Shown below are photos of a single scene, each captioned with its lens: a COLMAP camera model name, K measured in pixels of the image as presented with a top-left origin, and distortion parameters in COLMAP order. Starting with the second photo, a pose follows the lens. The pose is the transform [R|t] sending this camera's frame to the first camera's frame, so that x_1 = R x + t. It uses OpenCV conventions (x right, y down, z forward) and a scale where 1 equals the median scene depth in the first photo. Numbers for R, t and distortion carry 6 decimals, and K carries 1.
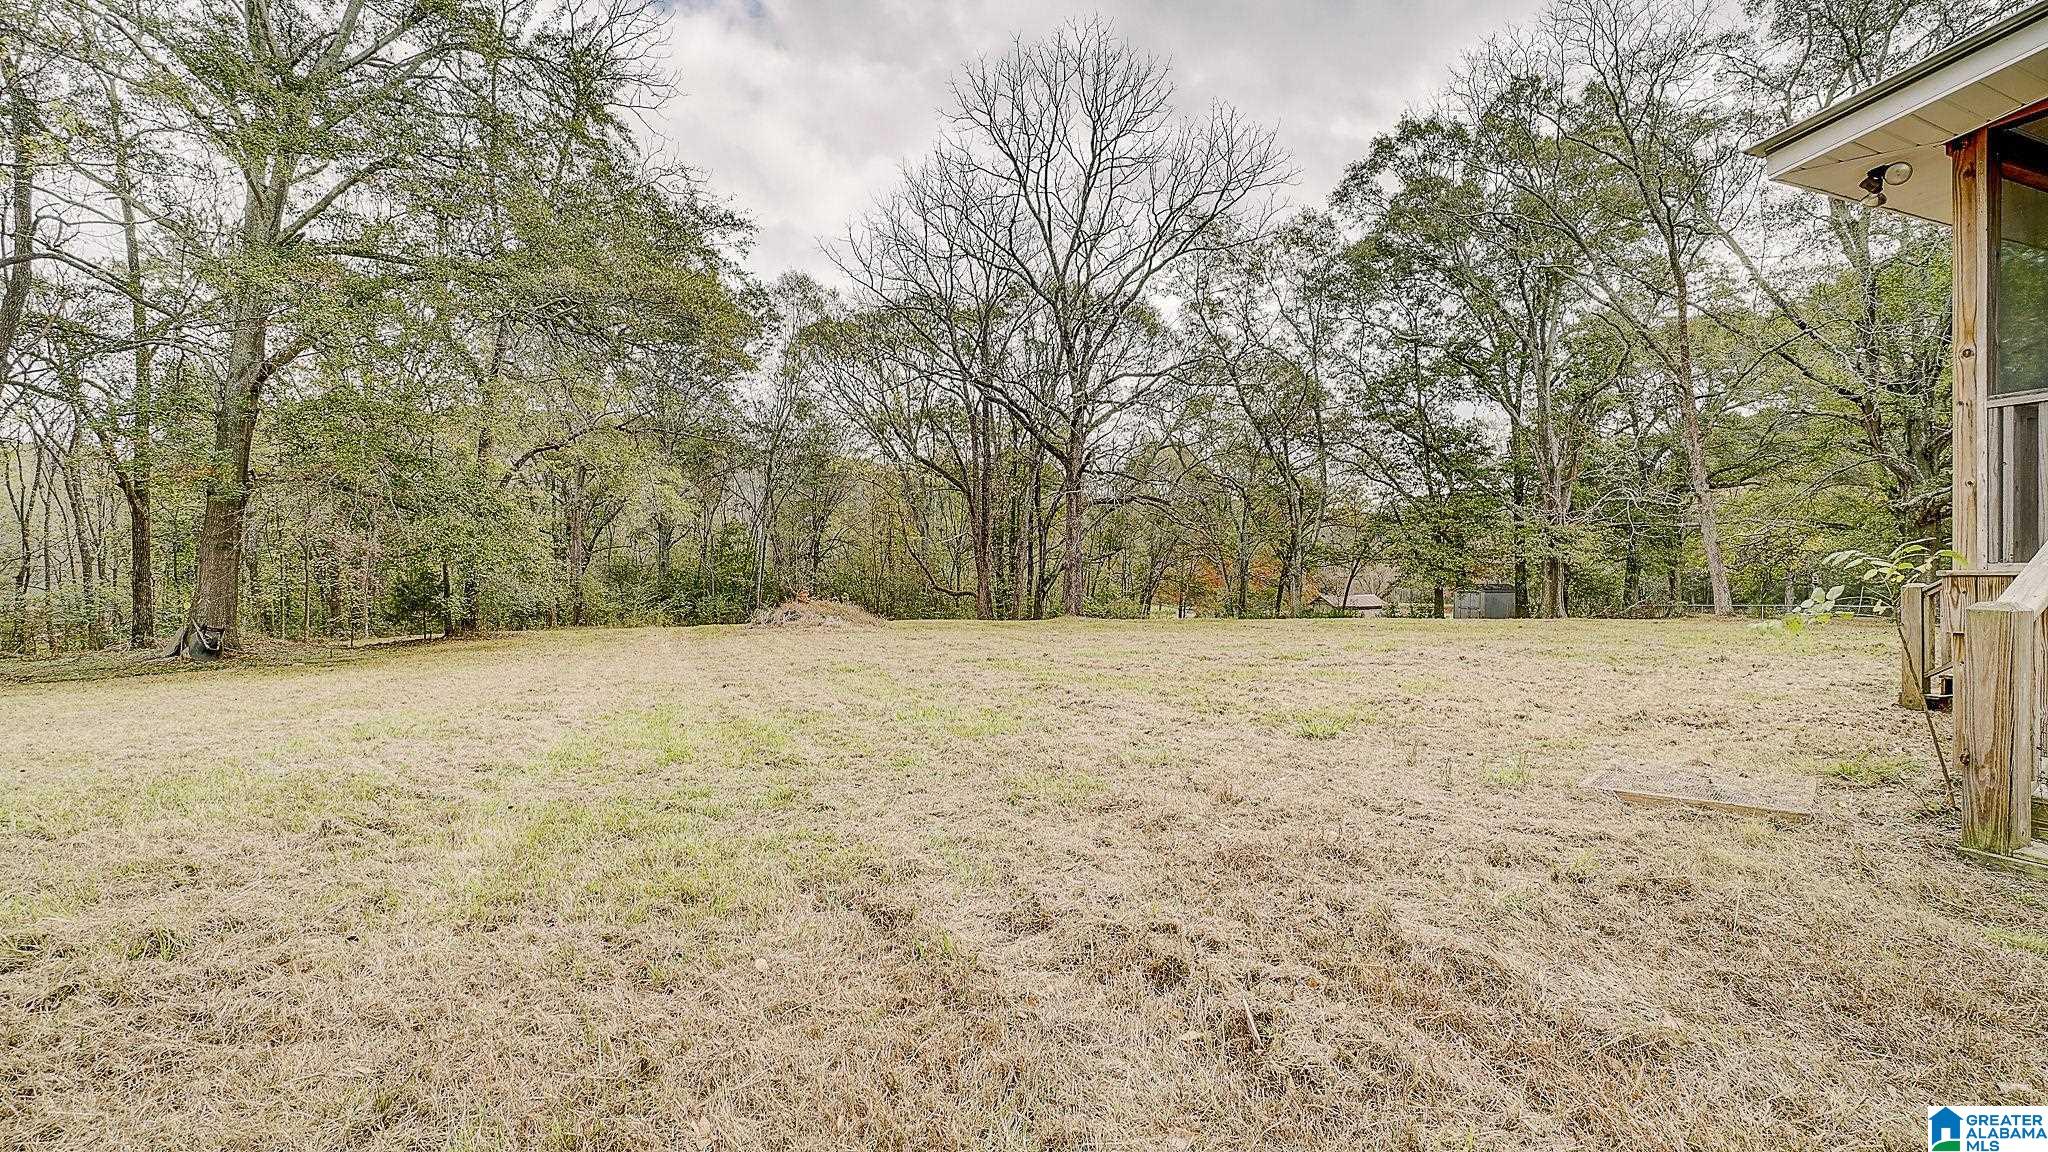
lens RADIAL K [[896.0, 0, 1020.3], [0, 896.0, 569.3], [0, 0, 1]] dist [-0.065220, 0.022178]
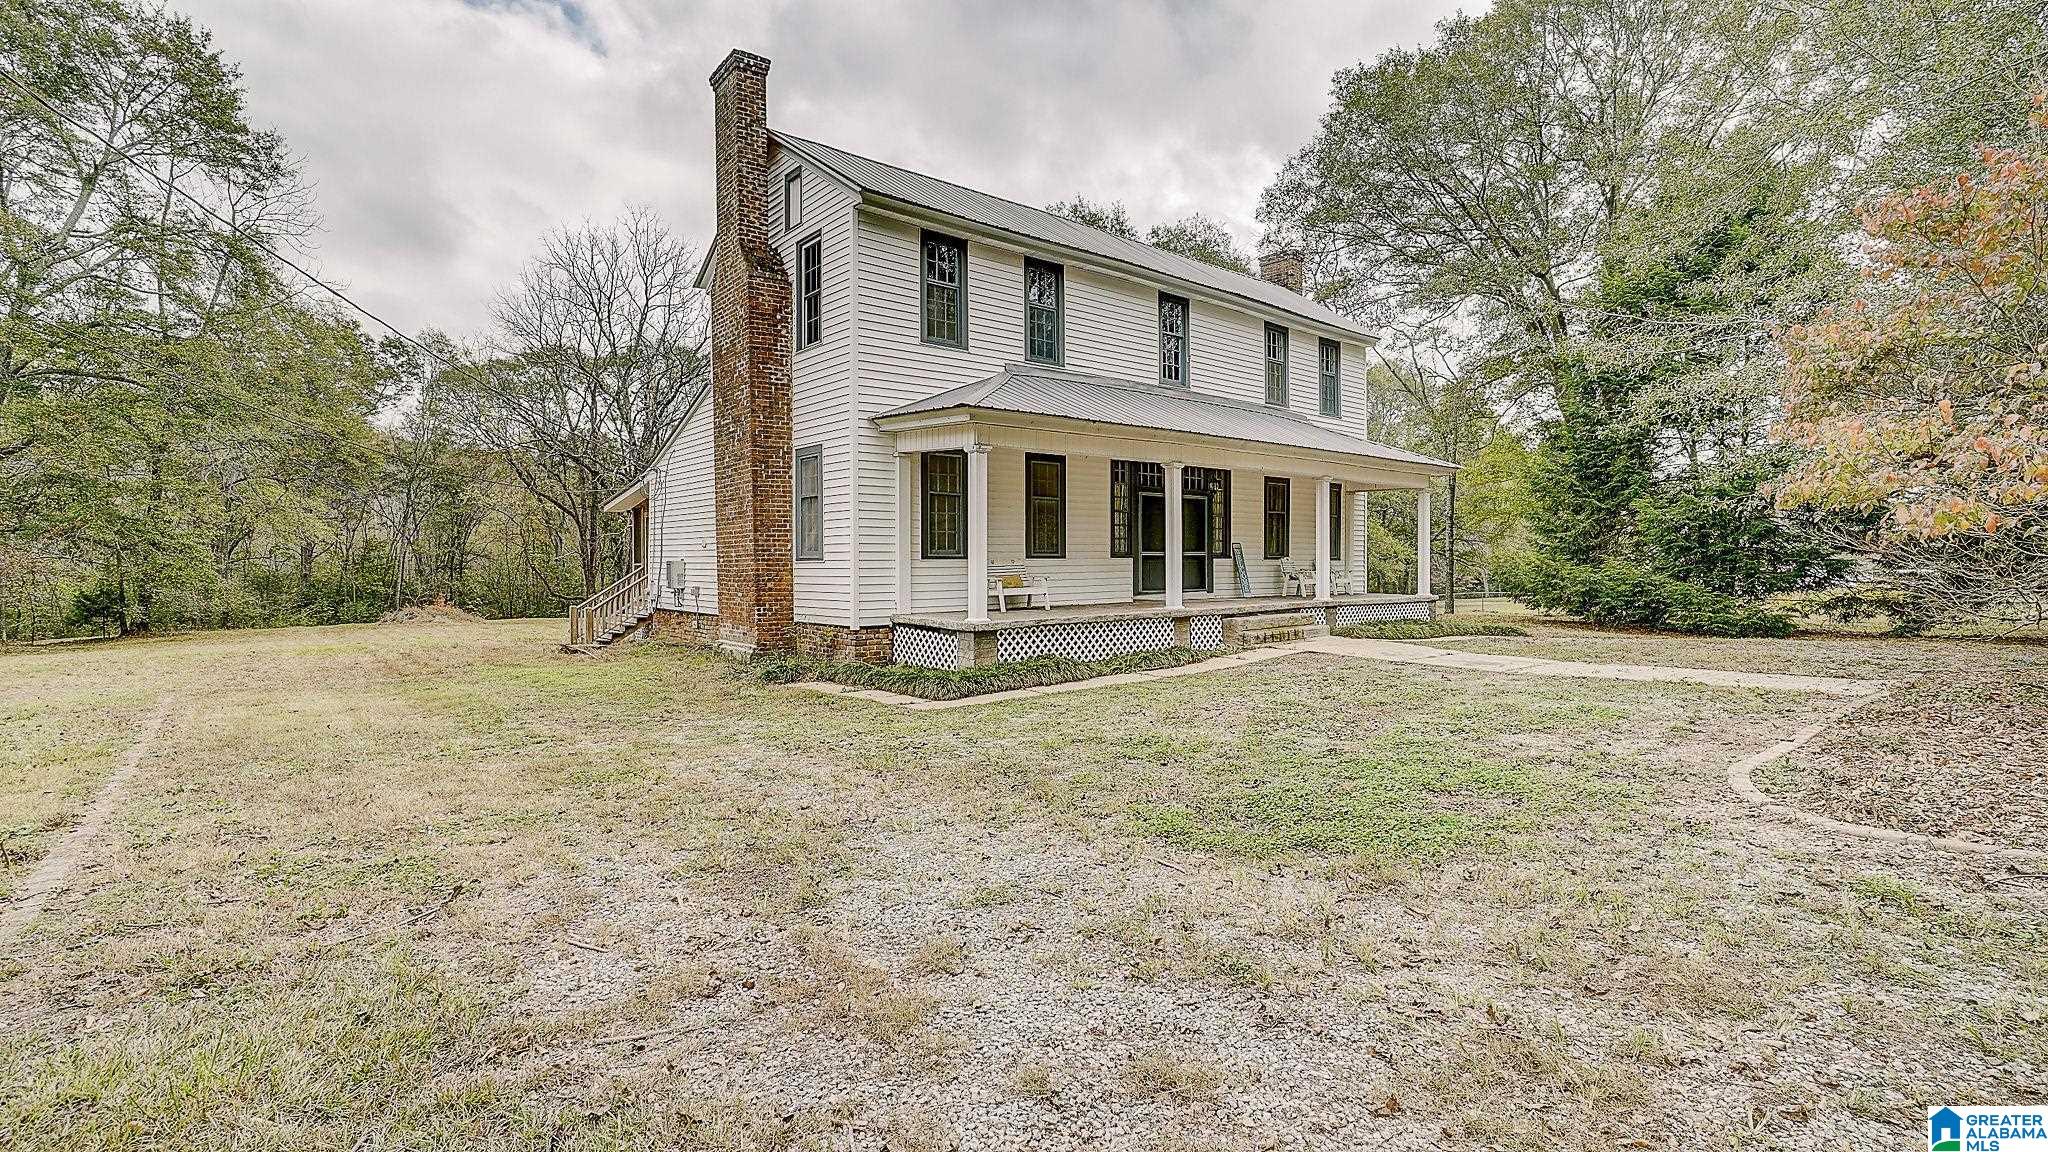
lens RADIAL K [[924.7, 0, 1026.3], [0, 924.7, 574.7], [0, 0, 1]] dist [0.001849, 0.000564]
pose [[0.954401, 0.008699, 0.298401, 0.150054], [-0.011934, 0.999888, 0.009024, -0.028158], [-0.298289, -0.012173, 0.954398, -0.468870]]
